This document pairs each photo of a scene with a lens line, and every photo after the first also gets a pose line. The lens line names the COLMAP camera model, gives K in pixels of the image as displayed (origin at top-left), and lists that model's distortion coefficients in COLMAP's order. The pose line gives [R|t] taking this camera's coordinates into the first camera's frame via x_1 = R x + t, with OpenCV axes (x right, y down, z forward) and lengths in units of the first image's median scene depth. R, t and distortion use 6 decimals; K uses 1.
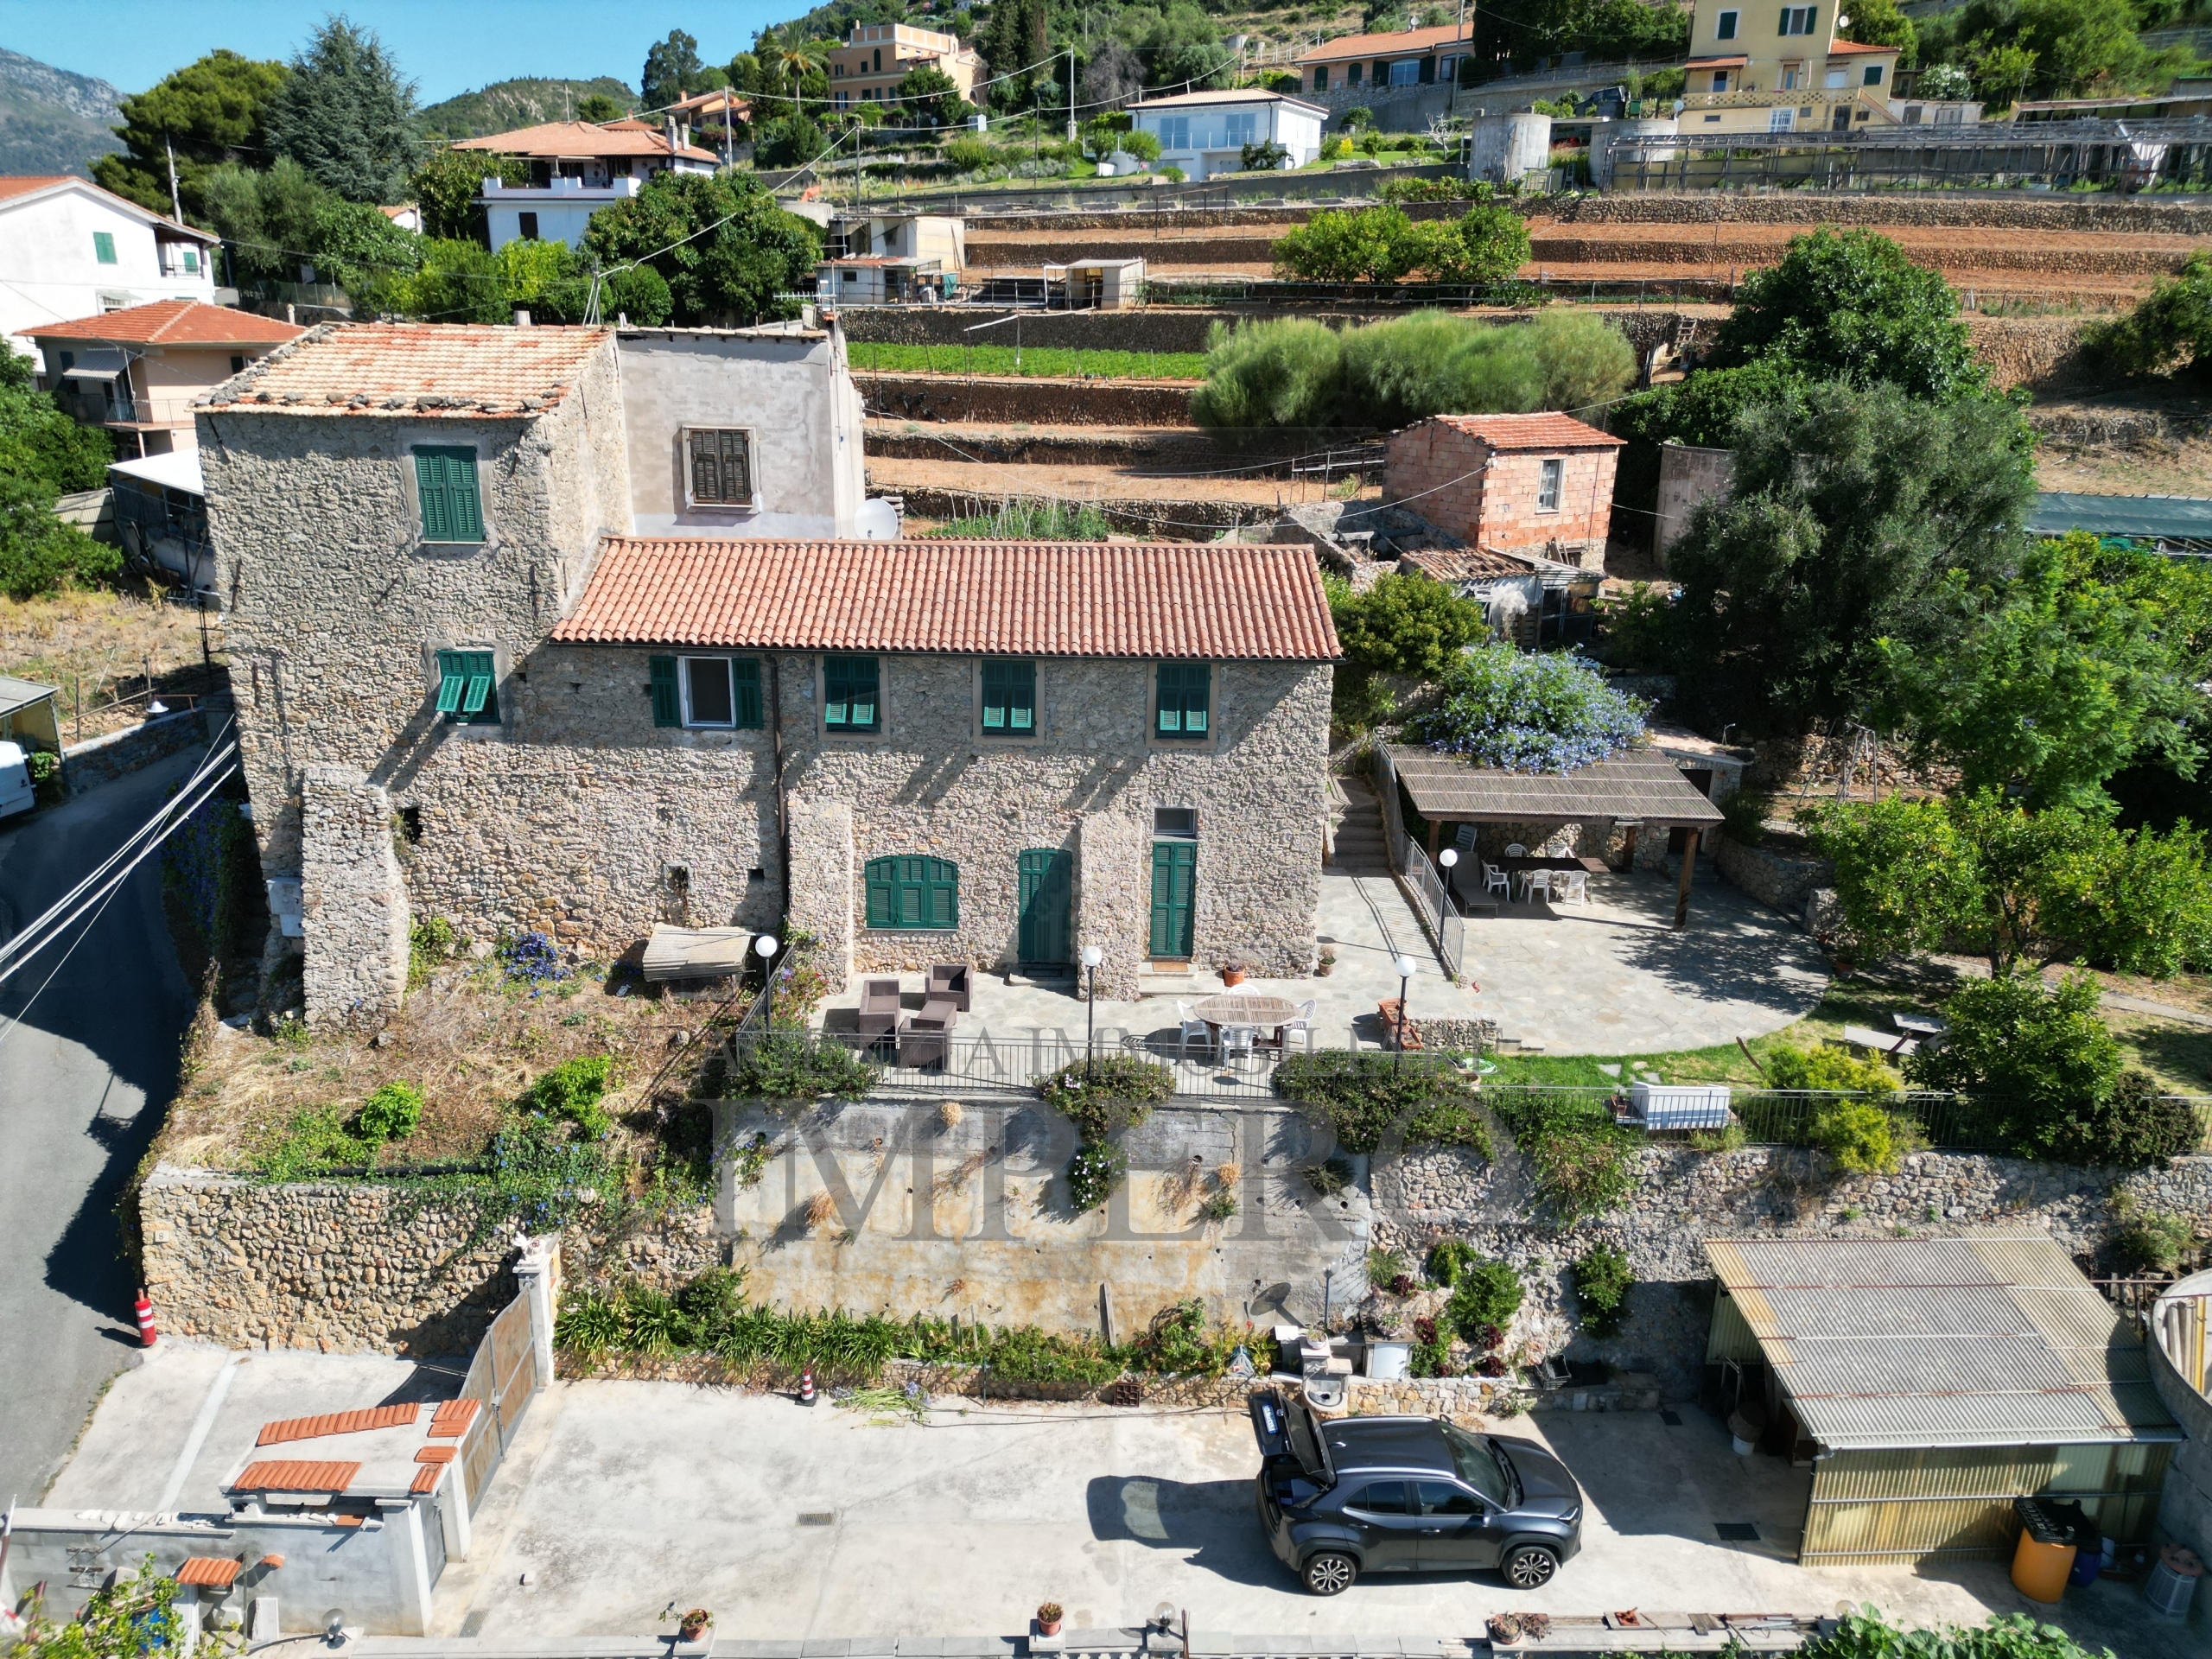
lens RADIAL K [[1542.1, 0, 1114.3], [0, 1542.1, 835.5], [0, 0, 1]] dist [0.071389, -0.061206]
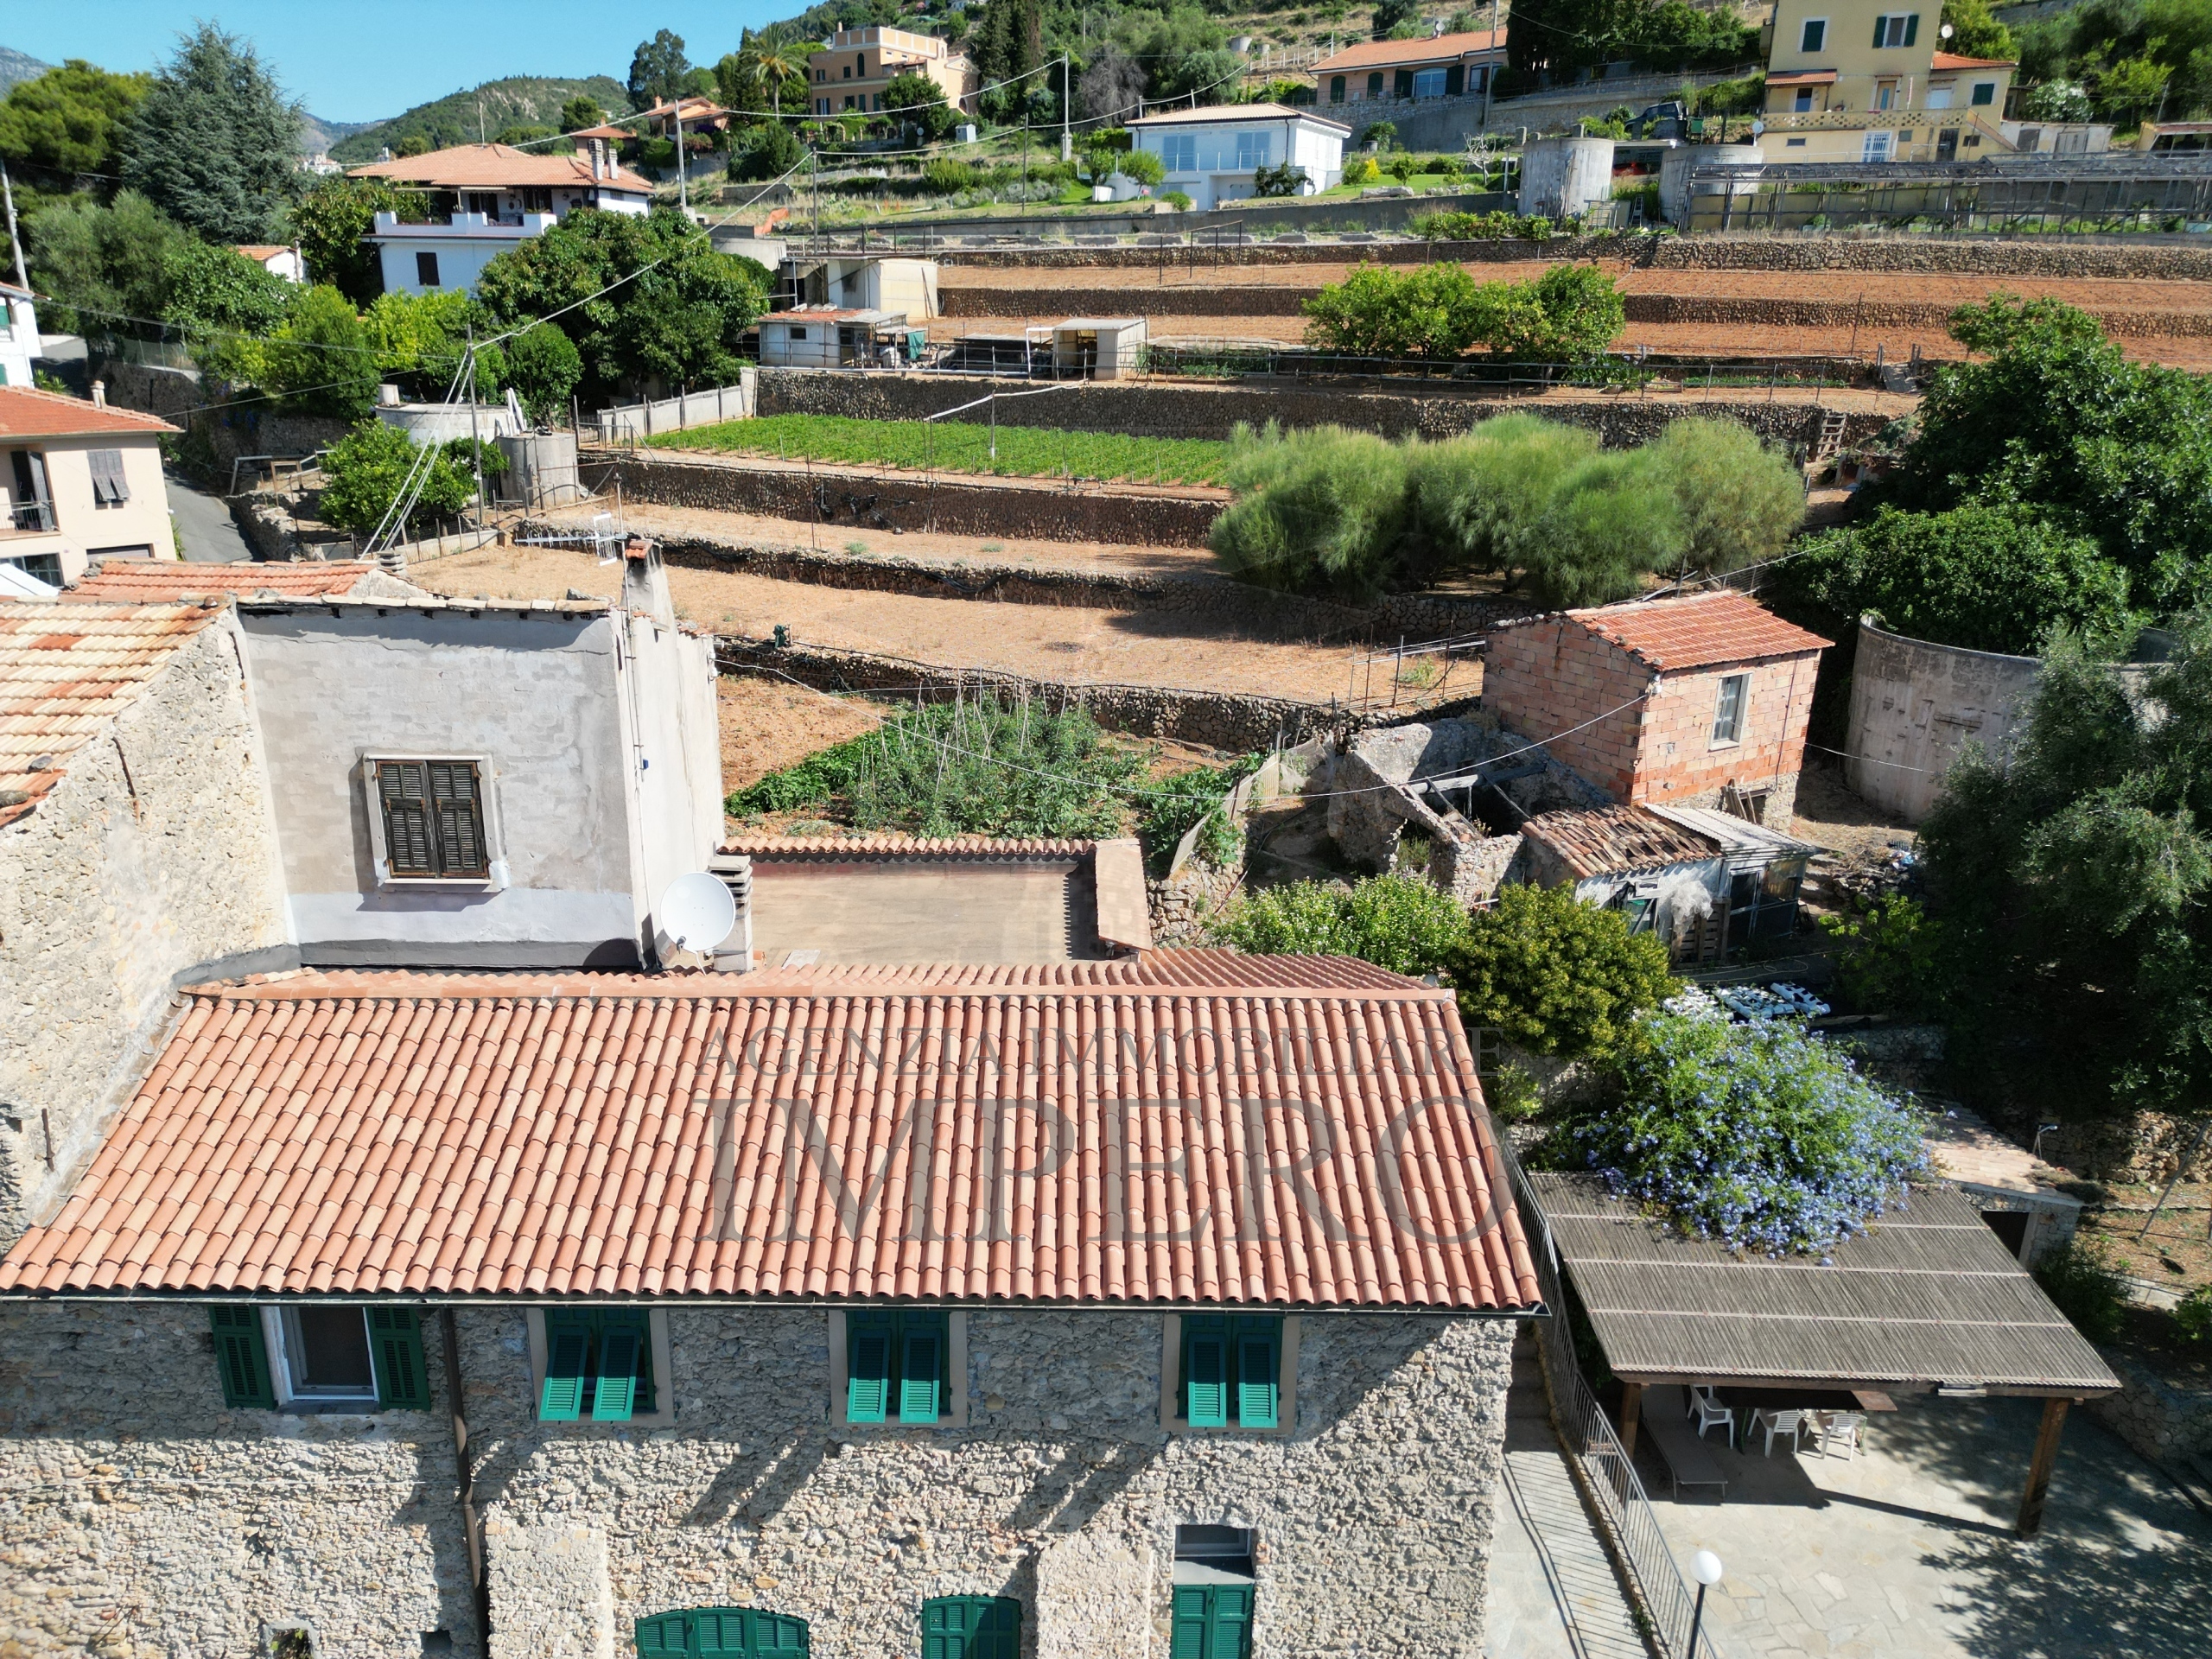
lens RADIAL K [[1542.1, 0, 1114.3], [0, 1542.1, 835.5], [0, 0, 1]] dist [0.071389, -0.061206]
pose [[0.999999, 0.001091, 0.000943, 0.003437], [-0.001092, 0.999999, 0.000758, -0.227851], [-0.000942, -0.000759, 0.999999, 0.403279]]
